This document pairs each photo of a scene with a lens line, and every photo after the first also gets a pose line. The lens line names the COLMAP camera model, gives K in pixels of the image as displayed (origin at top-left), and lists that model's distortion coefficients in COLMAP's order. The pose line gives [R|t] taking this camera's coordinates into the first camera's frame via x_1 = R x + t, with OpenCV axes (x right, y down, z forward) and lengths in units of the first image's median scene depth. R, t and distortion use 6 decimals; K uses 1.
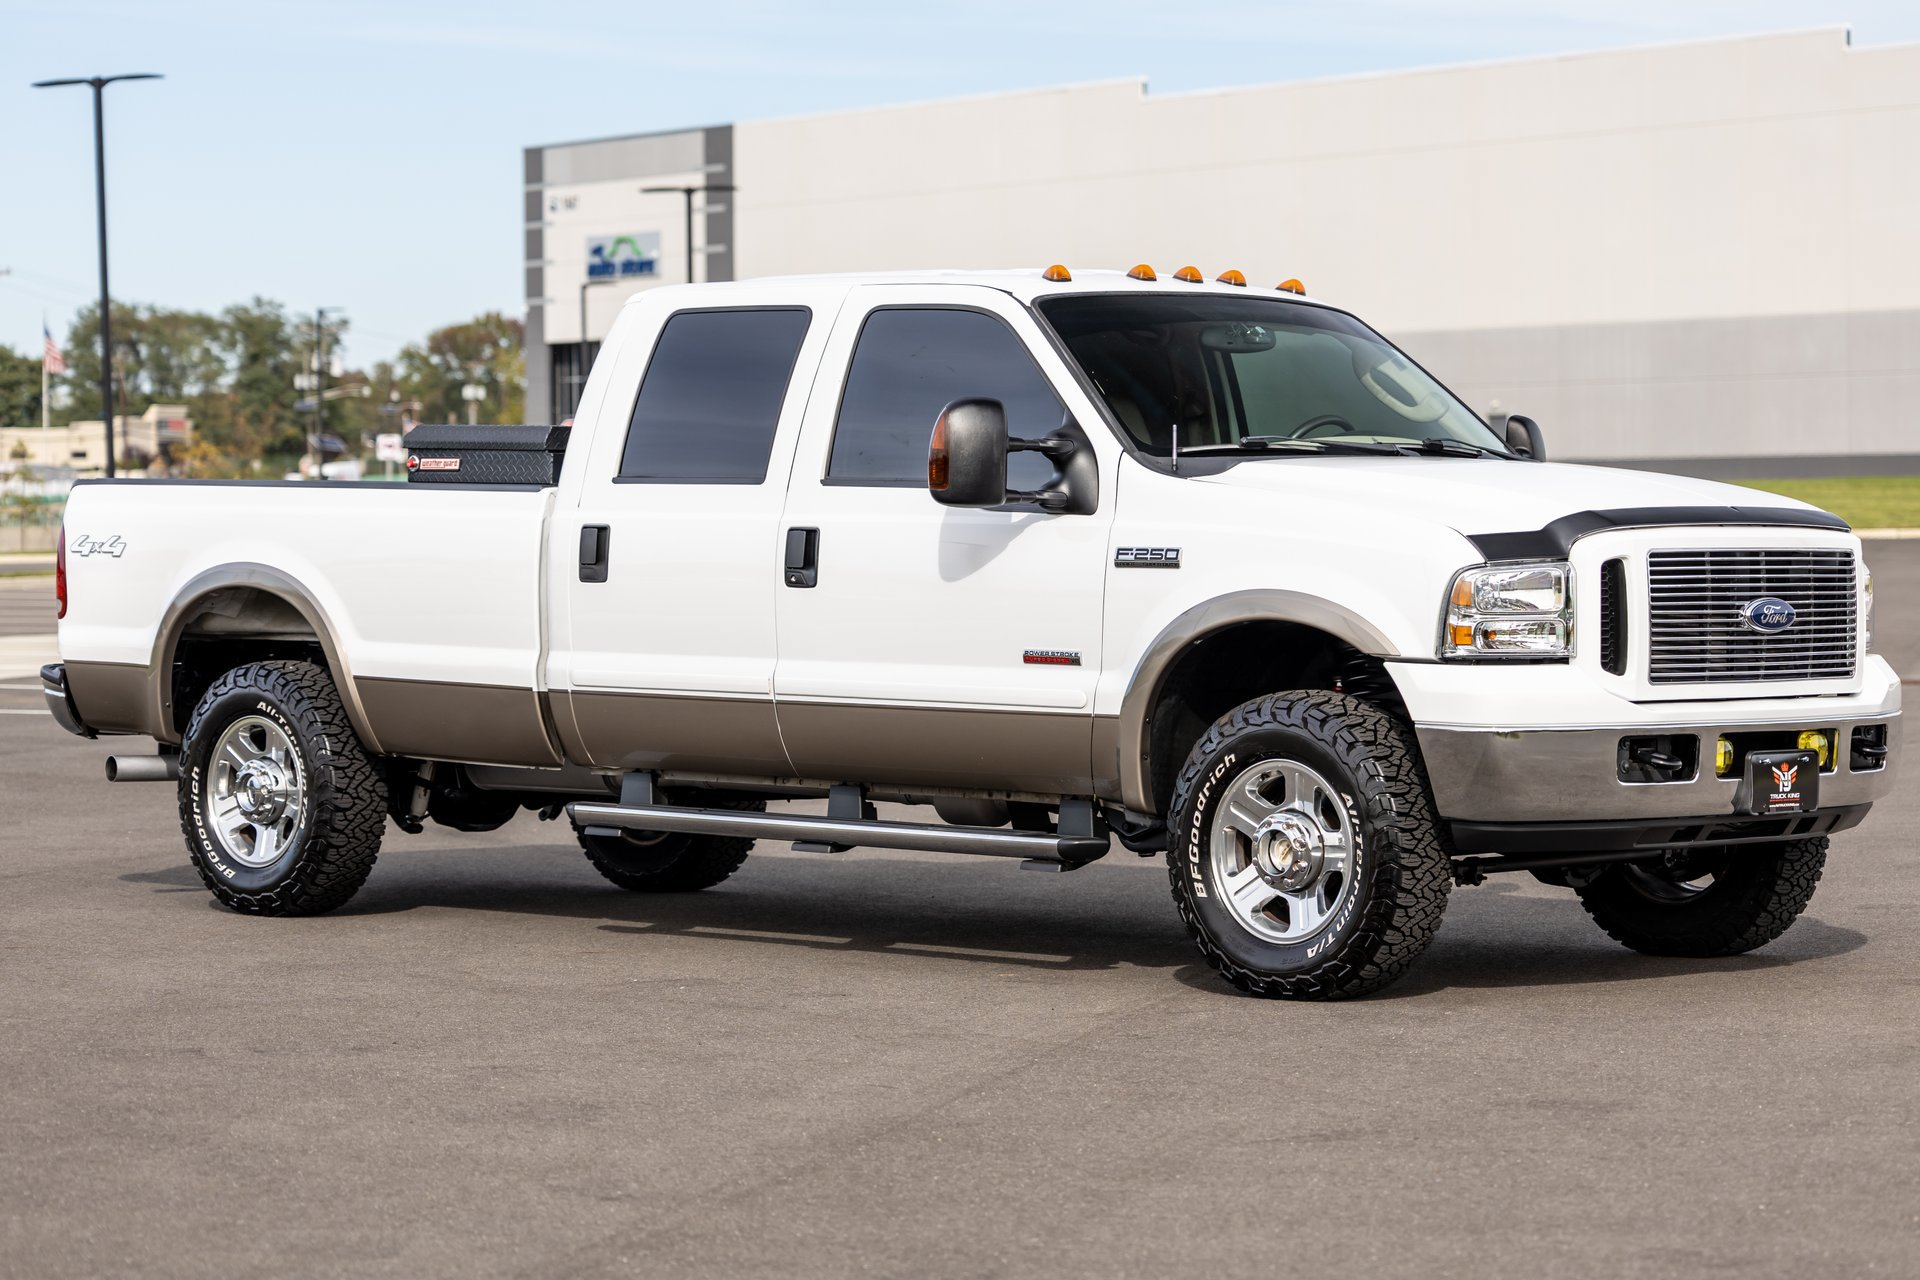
lens RADIAL K [[5337.5, 0, 960.0], [0, 5337.5, 640.0], [0, 0, 1]] dist [-0.124626, -0.261119]
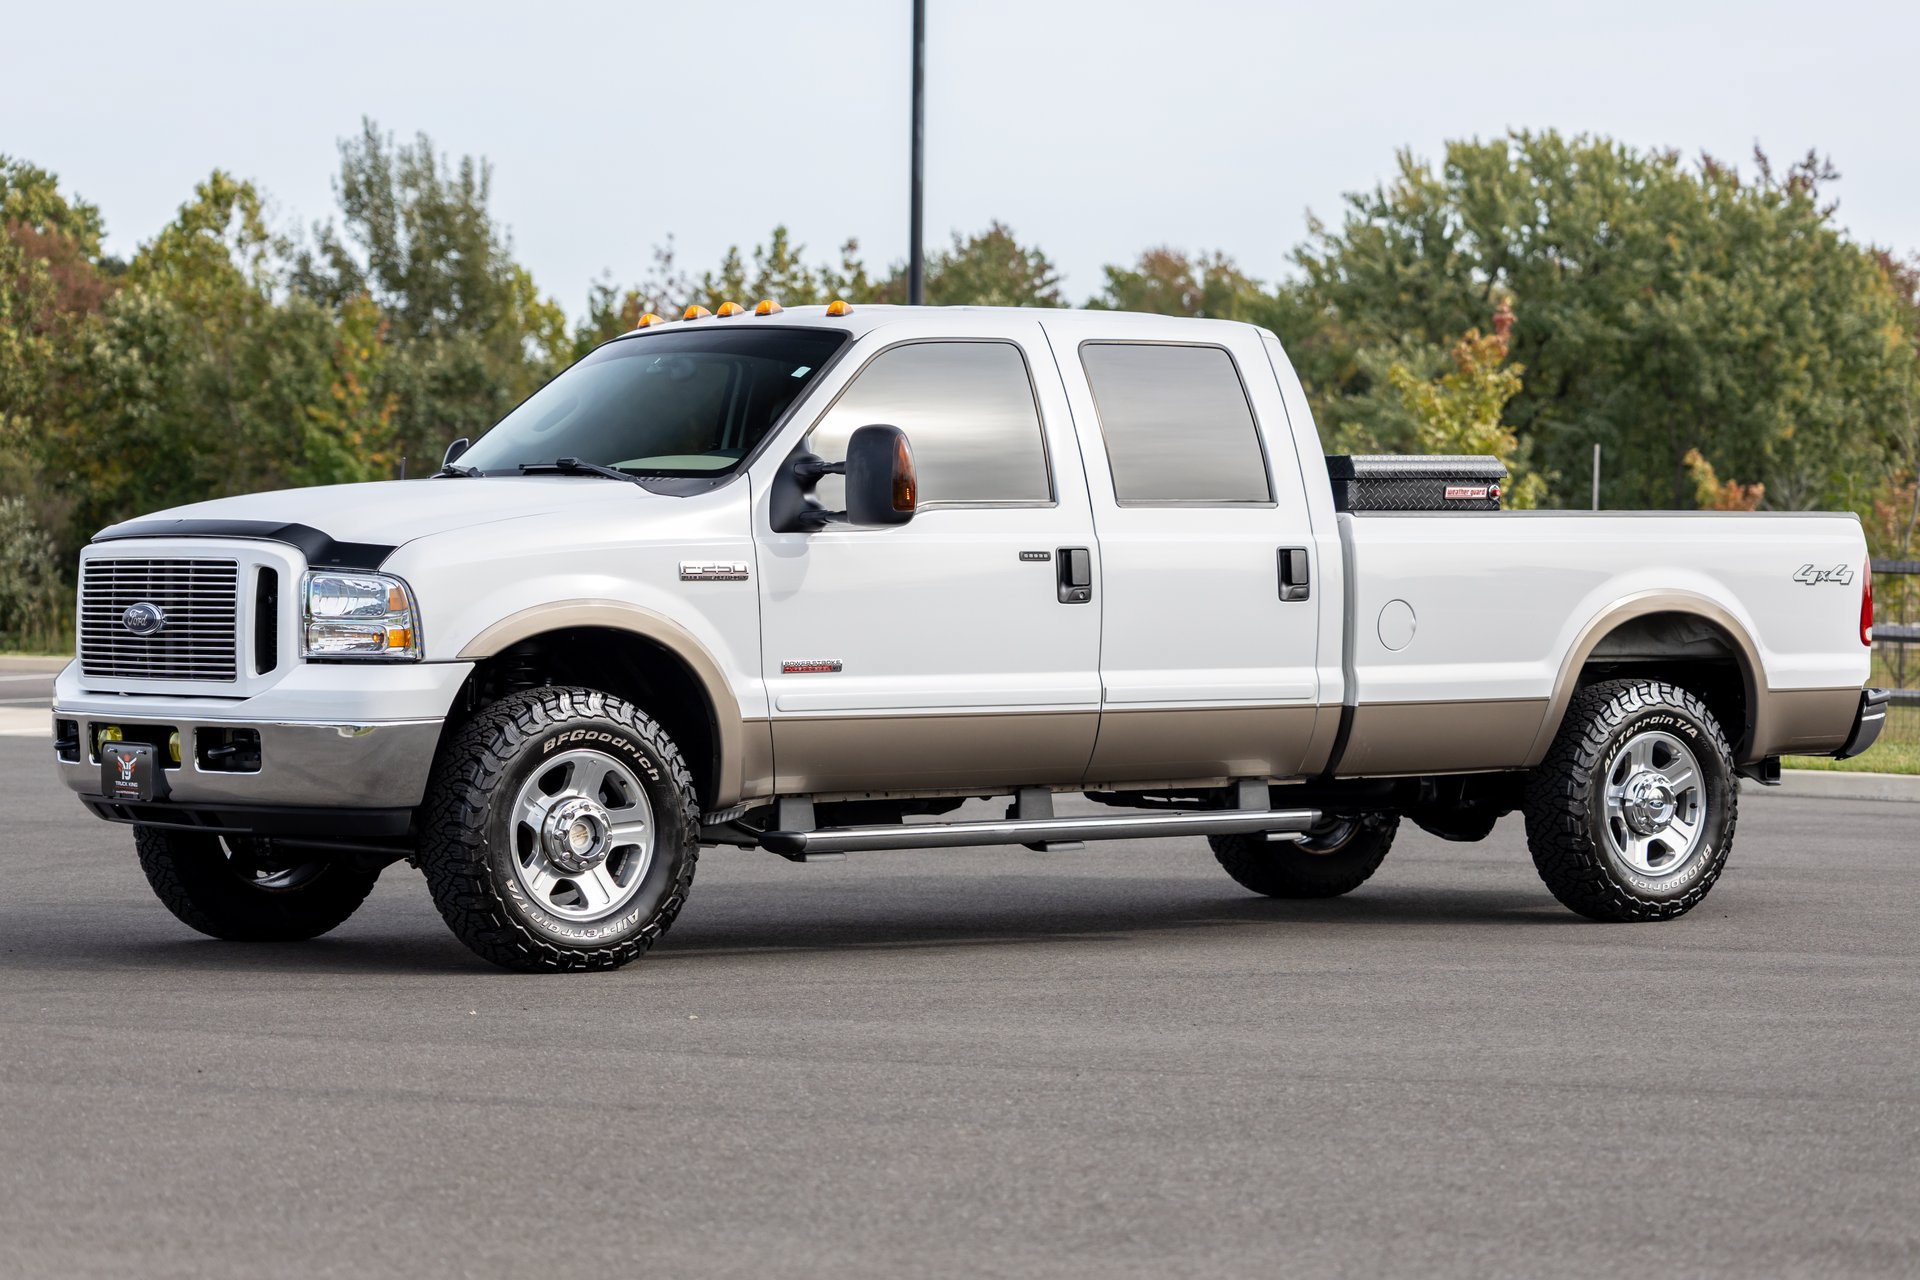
lens RADIAL K [[5215.5, 0, 960.0], [0, 5215.5, 640.0], [0, 0, 1]] dist [-0.220196, -0.227815]
pose [[-0.157680, 0.006941, -0.987466, 1.163187], [-0.025380, 0.999616, 0.011079, -0.016167], [0.987164, 0.026809, -0.157444, 1.316994]]
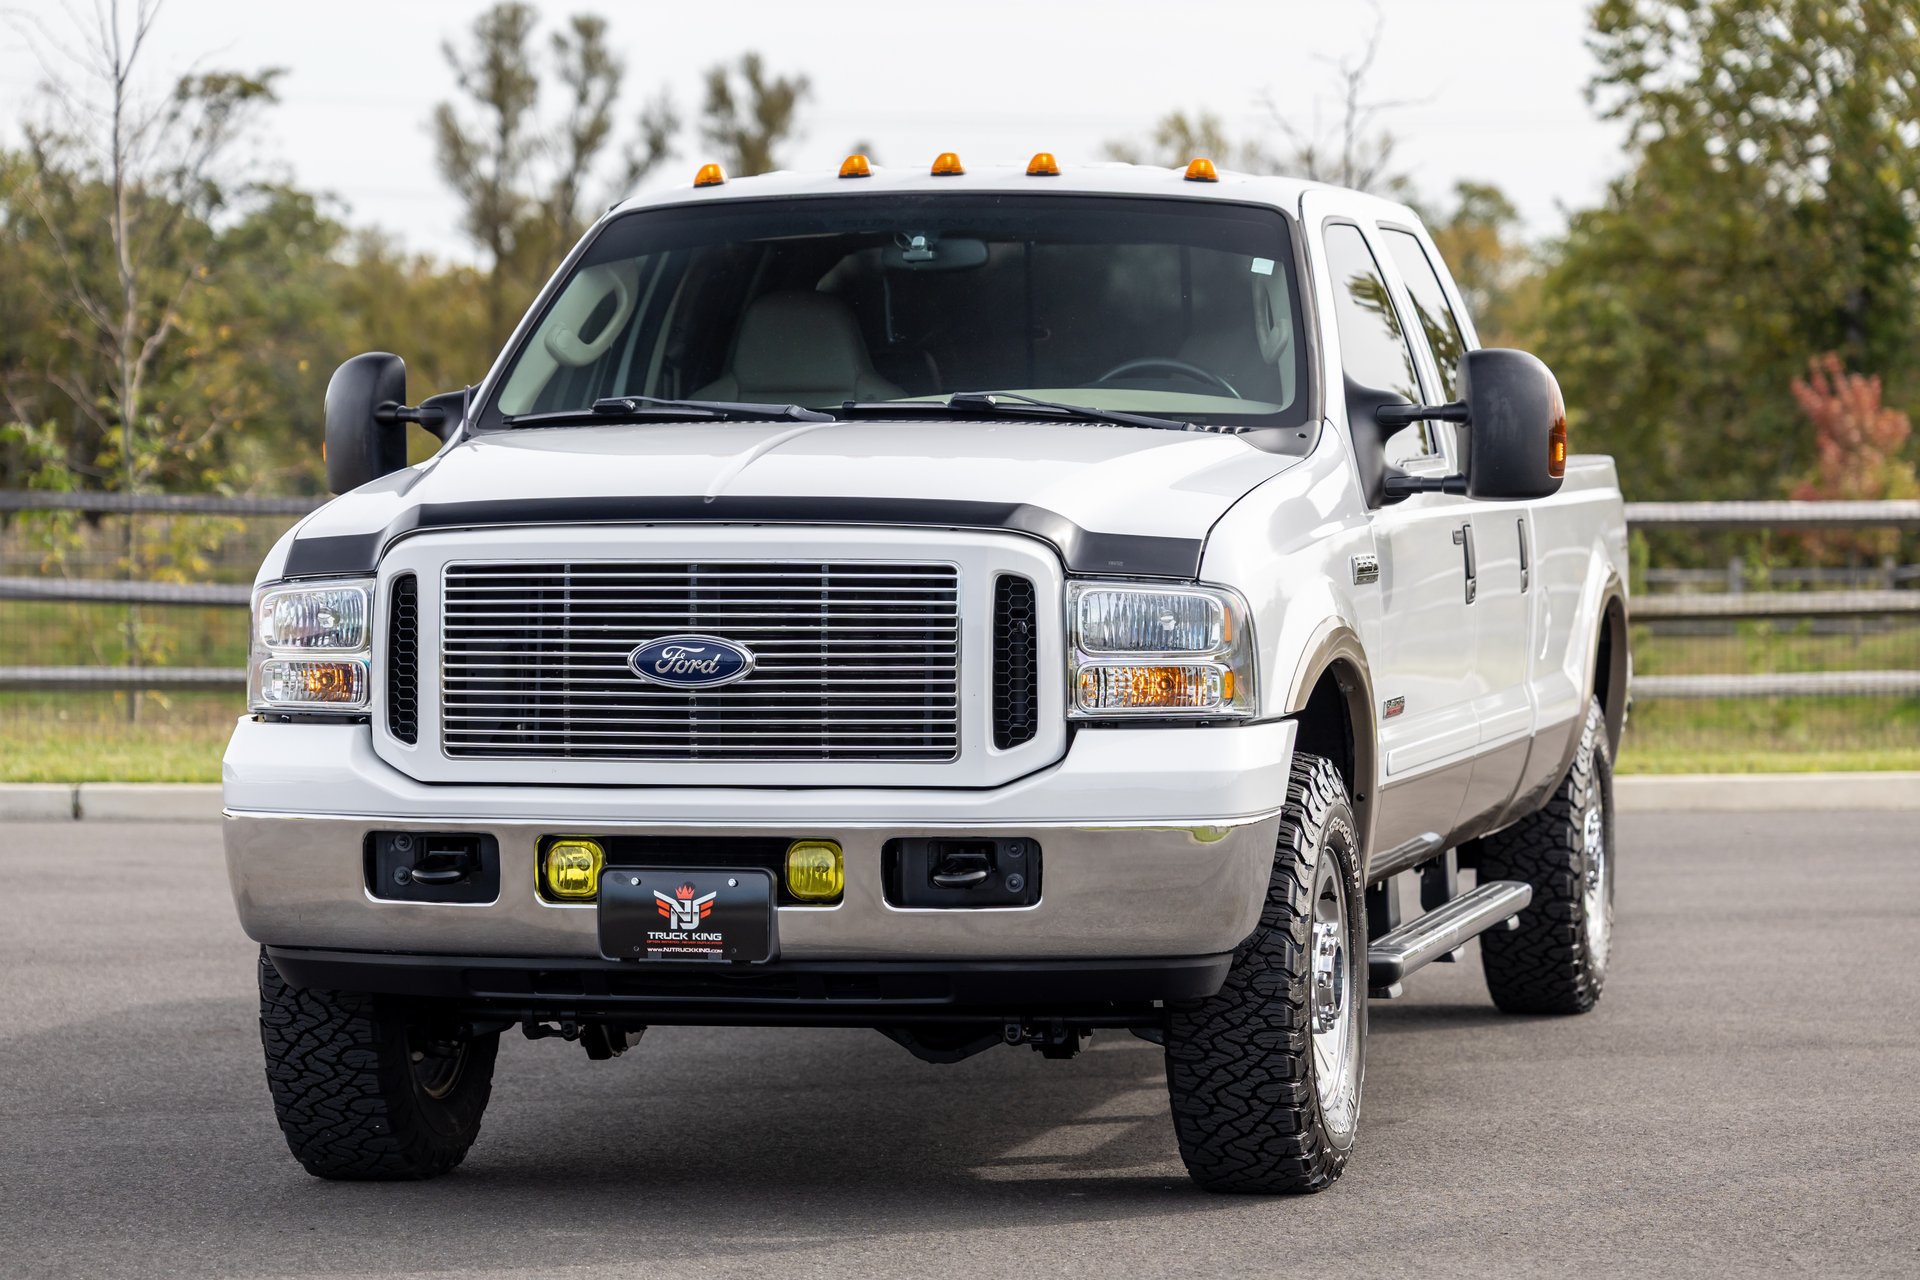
lens RADIAL K [[6618.9, 0, 1121.4], [0, 6618.9, 638.9], [0, 0, 1]] dist [-0.166897, 0.866194]
pose [[0.537882, 0.017122, -0.842847, 0.861772], [-0.014873, 0.999831, 0.010819, -0.016908], [0.842889, 0.006717, 0.538045, 0.595809]]
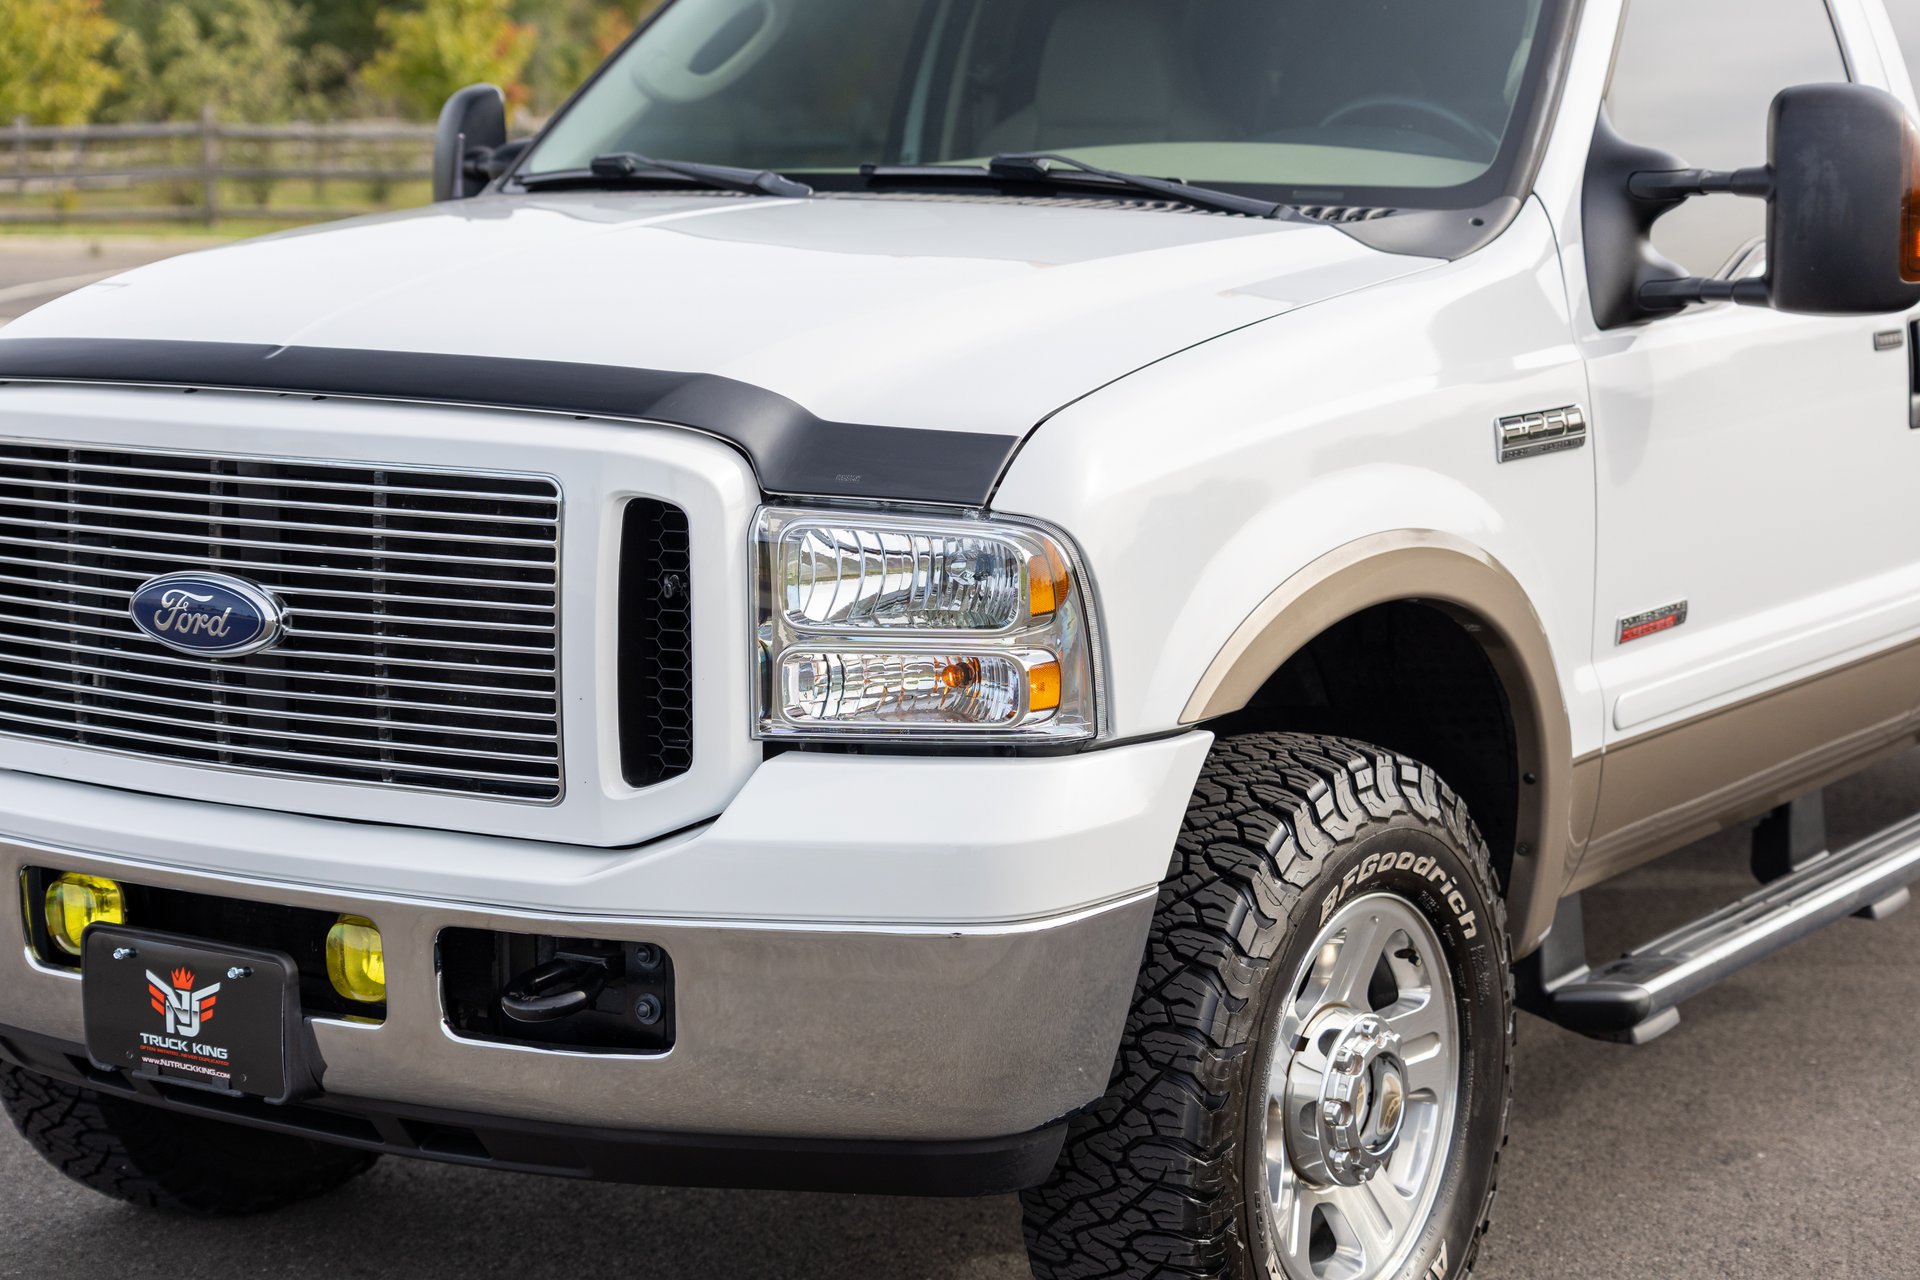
lens RADIAL K [[3834.4, 0, 968.1], [0, 3834.4, 616.3], [0, 0, 1]] dist [0.036240, 0.241105]
pose [[0.172745, 0.131633, -0.976131, 0.450584], [-0.017119, 0.991281, 0.130647, -0.044232], [0.984818, -0.005859, 0.173492, 0.994129]]
